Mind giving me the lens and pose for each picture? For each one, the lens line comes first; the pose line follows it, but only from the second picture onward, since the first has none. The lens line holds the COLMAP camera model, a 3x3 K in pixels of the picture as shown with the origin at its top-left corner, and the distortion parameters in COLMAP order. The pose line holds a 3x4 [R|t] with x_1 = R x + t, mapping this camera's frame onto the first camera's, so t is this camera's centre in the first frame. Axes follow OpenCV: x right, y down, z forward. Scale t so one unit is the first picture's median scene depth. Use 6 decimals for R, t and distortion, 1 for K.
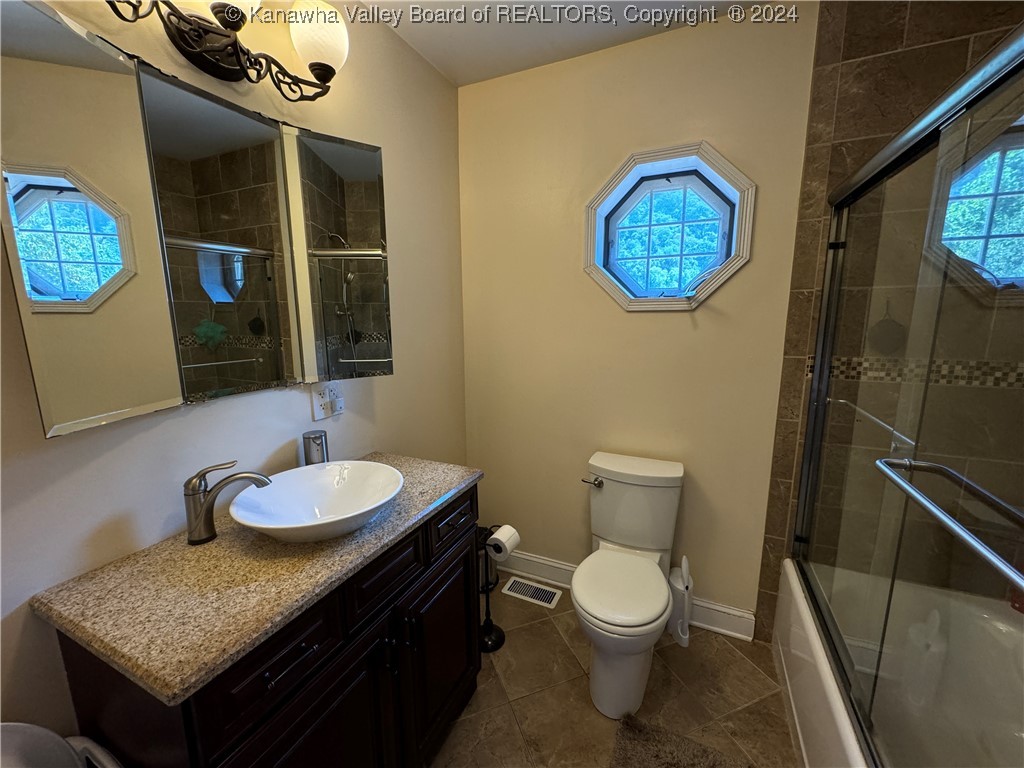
lens RADIAL K [[409.2, 0, 511.6], [0, 409.2, 385.8], [0, 0, 1]] dist [-0.001107, -0.000178]
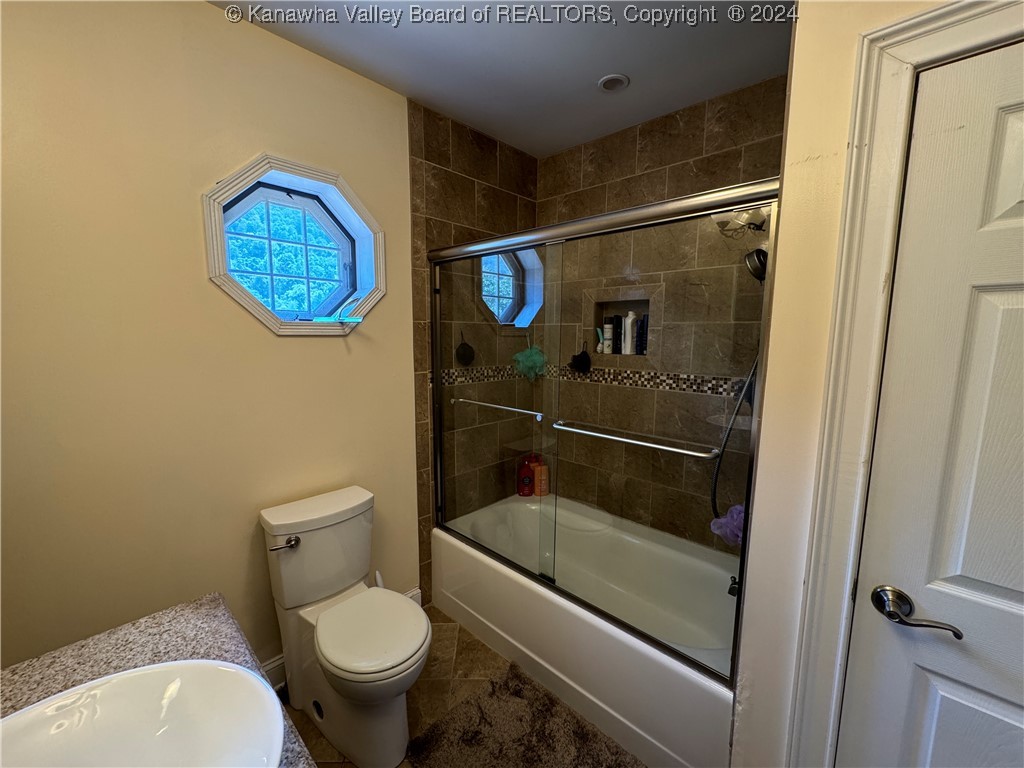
lens RADIAL K [[409.2, 0, 511.0], [0, 409.2, 385.1], [0, 0, 1]] dist [-0.001107, -0.000178]
pose [[0.320965, -0.105906, 0.941151, -0.438528], [0.148759, 0.987031, 0.060337, -0.067639], [-0.935335, 0.120639, 0.332557, 0.314074]]
